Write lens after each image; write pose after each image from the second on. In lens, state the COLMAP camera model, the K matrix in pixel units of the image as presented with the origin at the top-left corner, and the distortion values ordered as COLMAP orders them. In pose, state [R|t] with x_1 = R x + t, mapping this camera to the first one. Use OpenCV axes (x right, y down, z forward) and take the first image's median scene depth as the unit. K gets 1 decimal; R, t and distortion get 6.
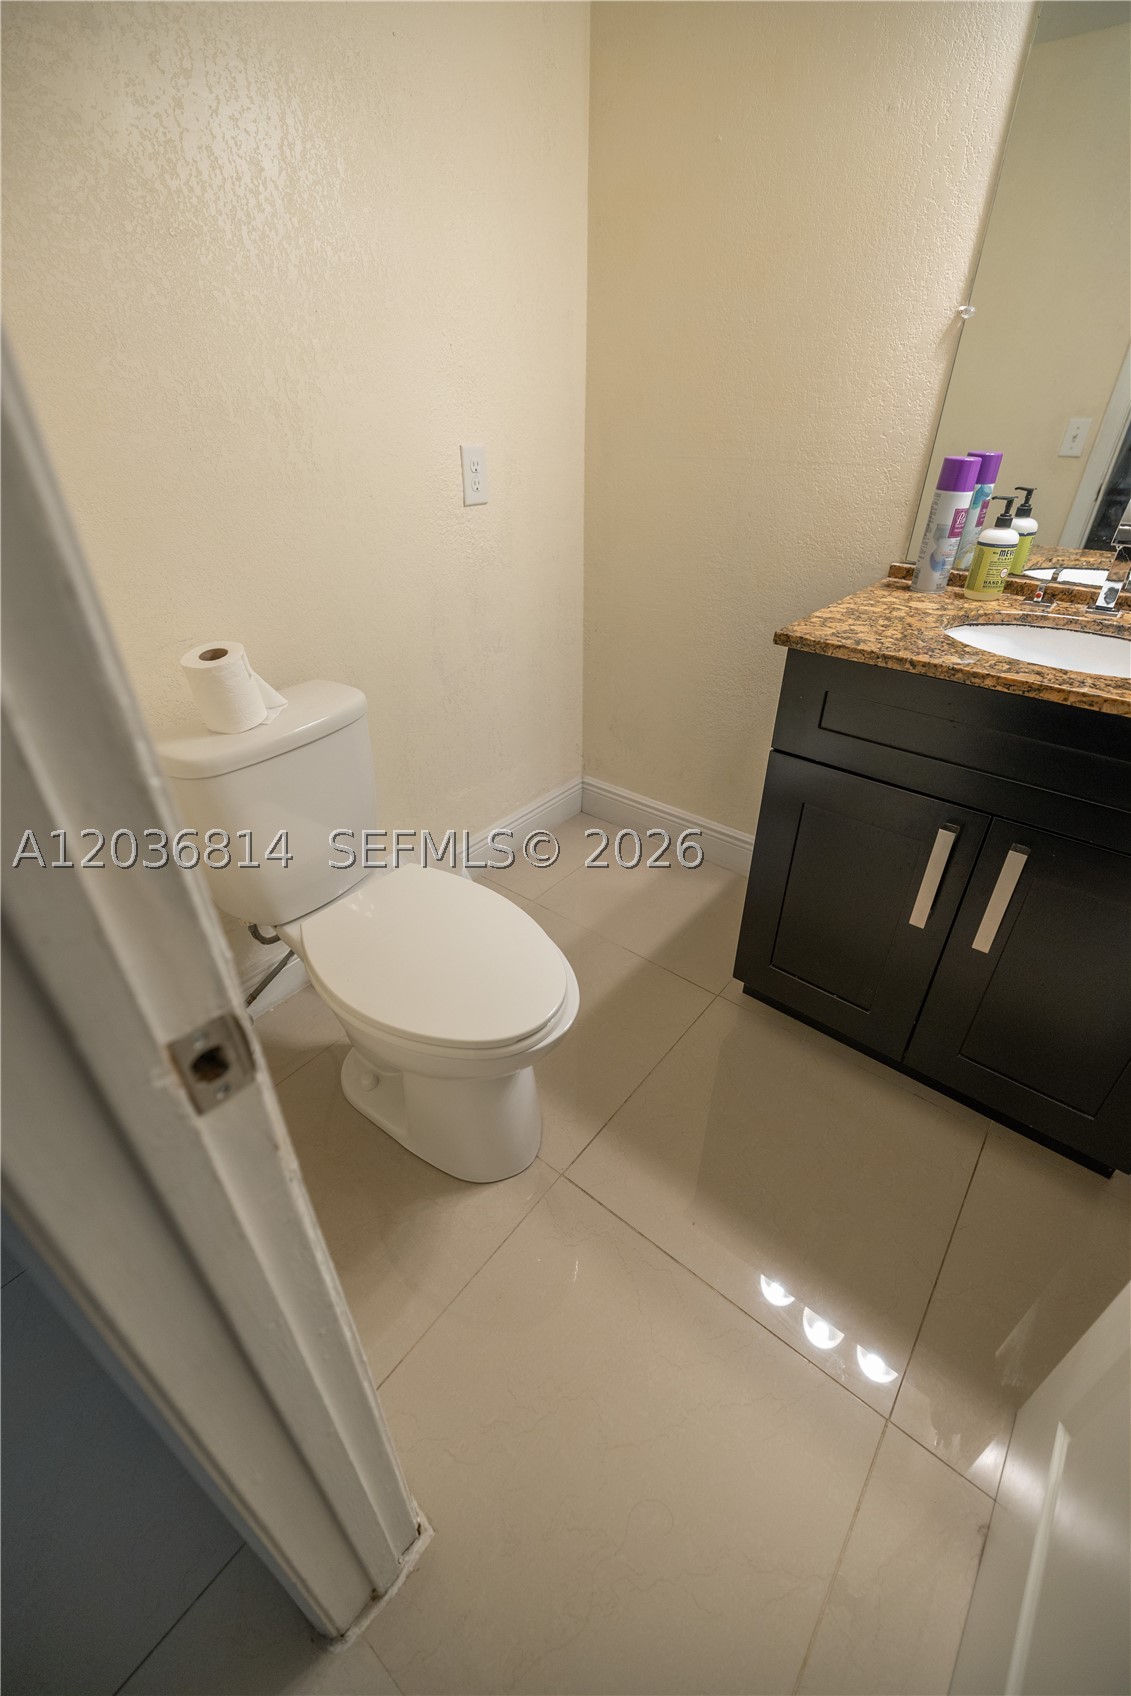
lens RADIAL K [[721.4, 0, 561.0], [0, 721.4, 853.9], [0, 0, 1]] dist [0.003013, 0.000723]
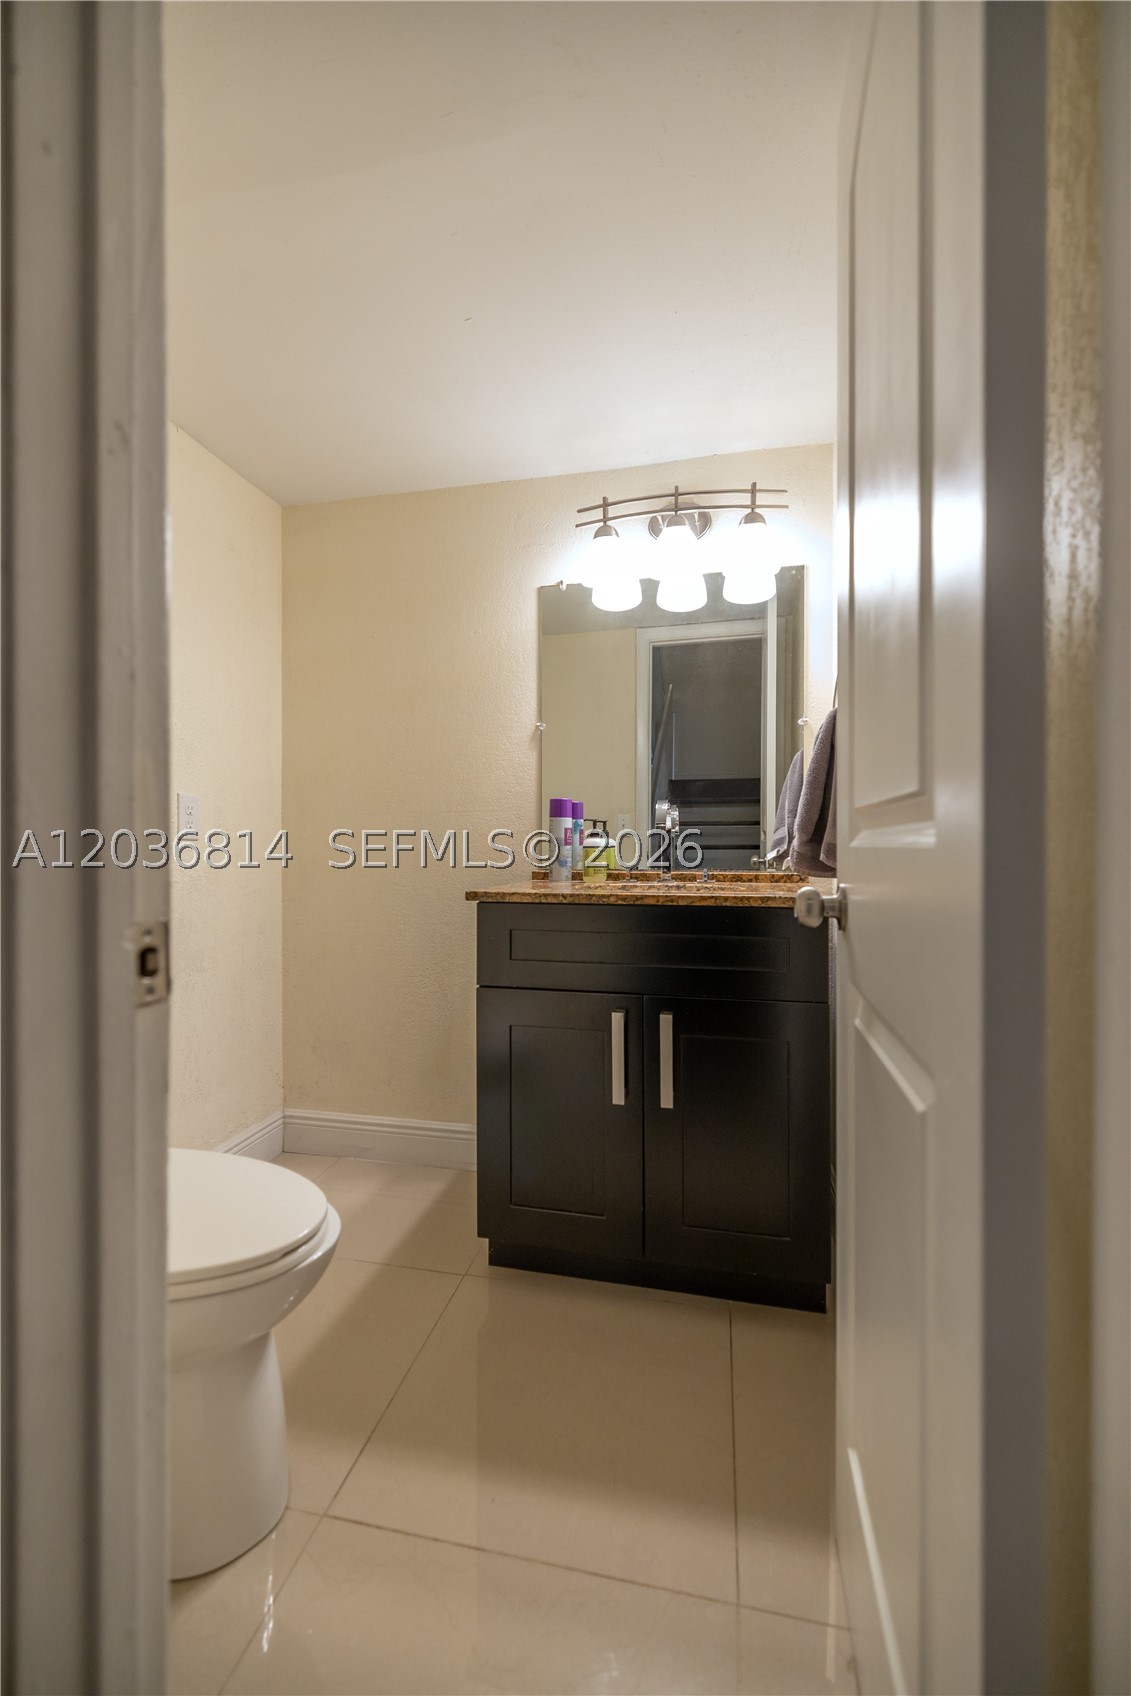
lens RADIAL K [[721.4, 0, 579.5], [0, 721.4, 839.3], [0, 0, 1]] dist [0.003013, 0.000723]
pose [[0.885503, 0.003466, 0.464621, -0.119361], [0.251619, 0.837073, -0.485796, 0.271174], [-0.390606, 0.547081, 0.740358, -0.106756]]
